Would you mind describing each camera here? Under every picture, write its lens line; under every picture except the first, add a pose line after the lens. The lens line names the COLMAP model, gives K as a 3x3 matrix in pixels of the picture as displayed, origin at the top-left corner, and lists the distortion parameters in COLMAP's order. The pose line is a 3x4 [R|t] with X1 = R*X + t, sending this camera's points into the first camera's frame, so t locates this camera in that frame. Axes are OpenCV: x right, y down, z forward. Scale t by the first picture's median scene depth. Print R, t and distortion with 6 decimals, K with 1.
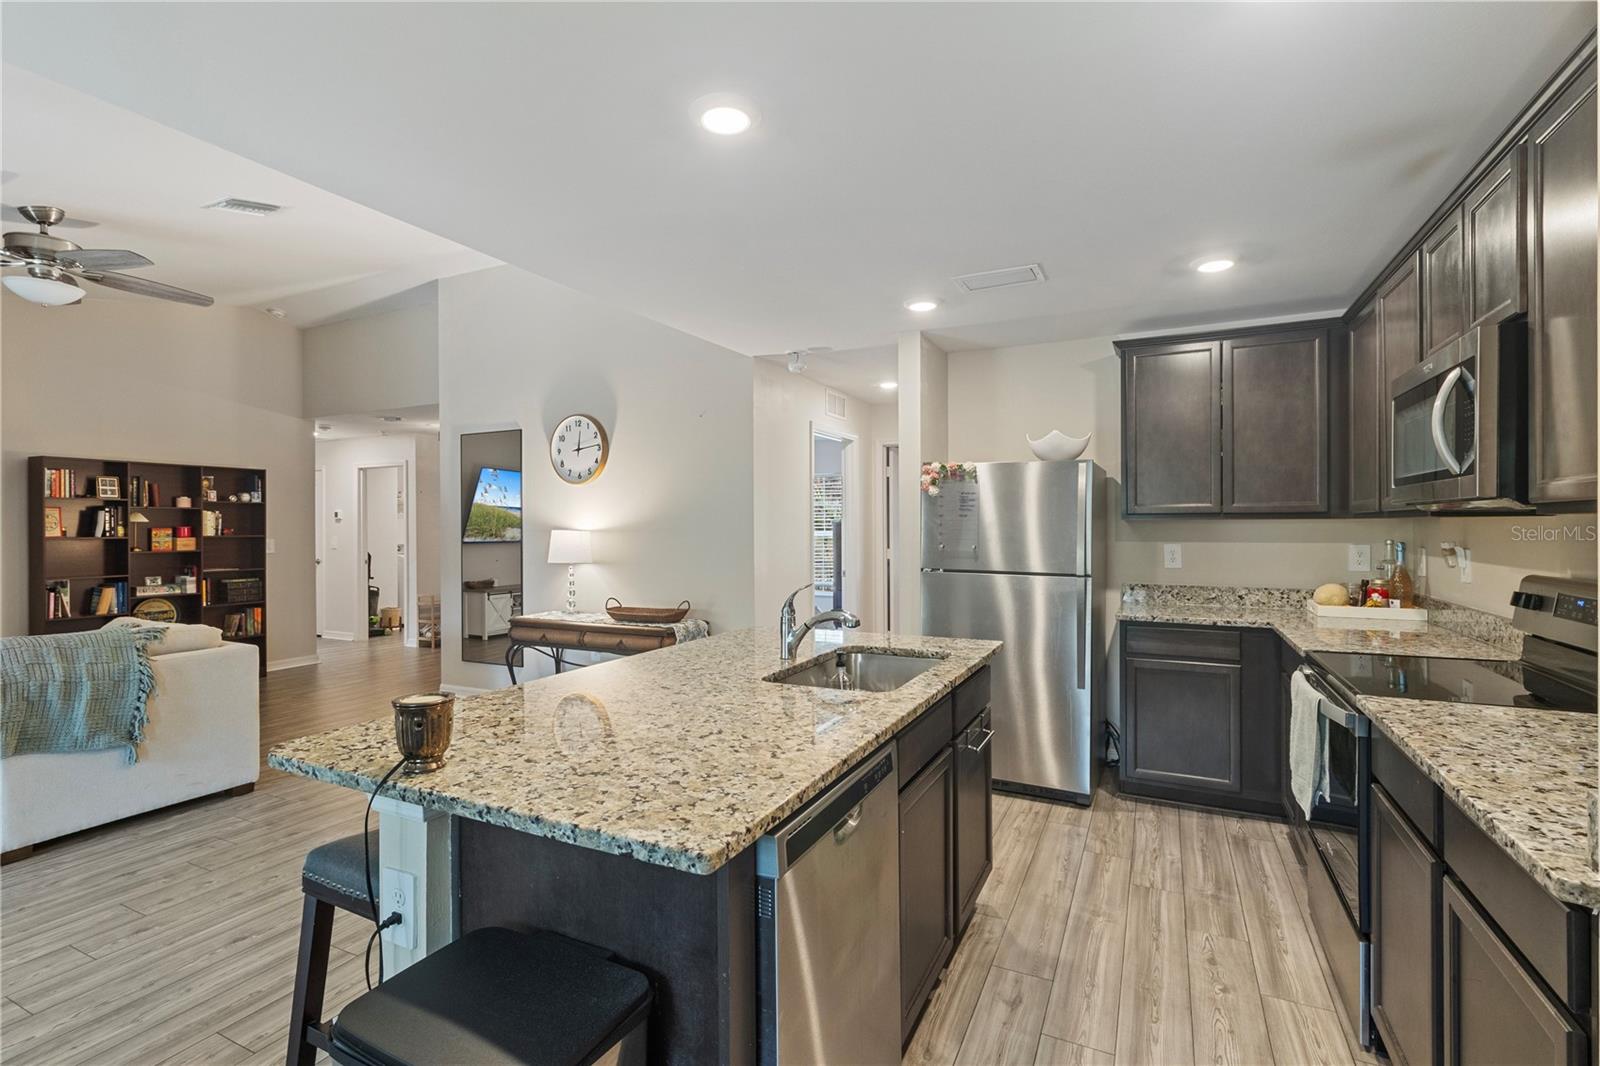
lens RADIAL K [[738.6, 0, 800.0], [0, 738.6, 533.0], [0, 0, 1]] dist [0.007394, -0.000082]
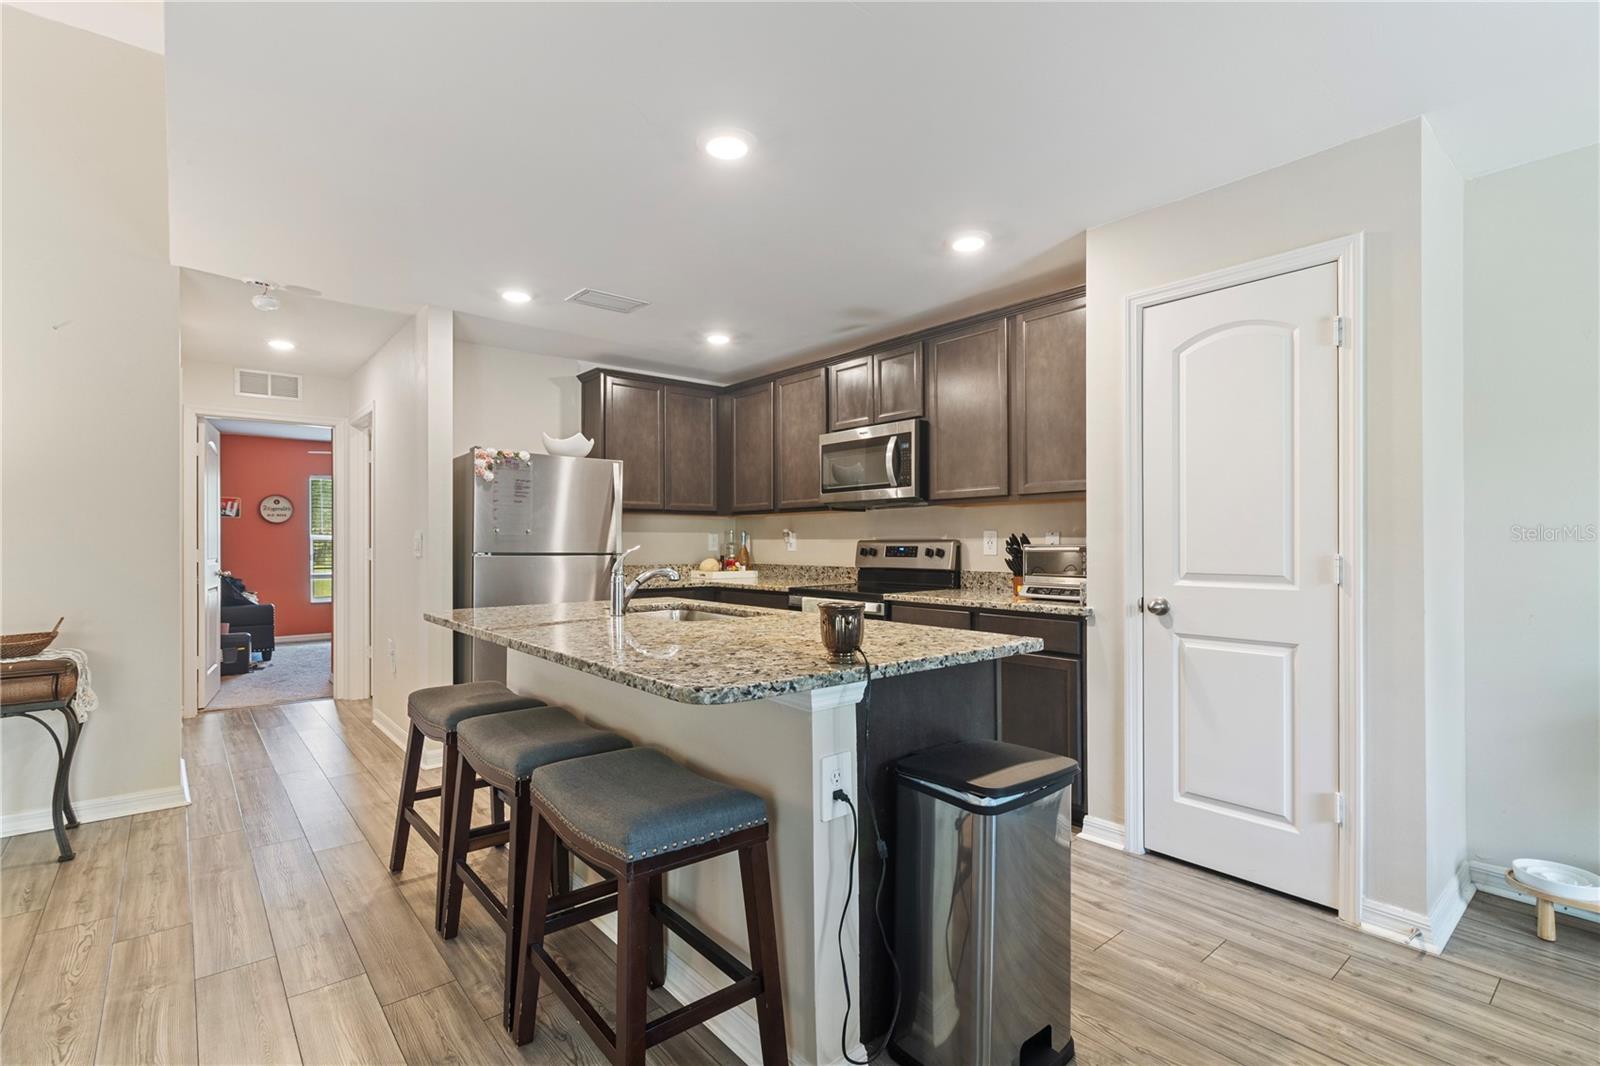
lens RADIAL K [[738.6, 0, 800.0], [0, 738.6, 533.0], [0, 0, 1]] dist [0.007394, -0.000082]
pose [[0.401156, 0.014299, 0.915898, -0.634675], [0.012399, 0.999702, -0.021039, 0.052742], [-0.915926, 0.019796, 0.400859, 0.229341]]
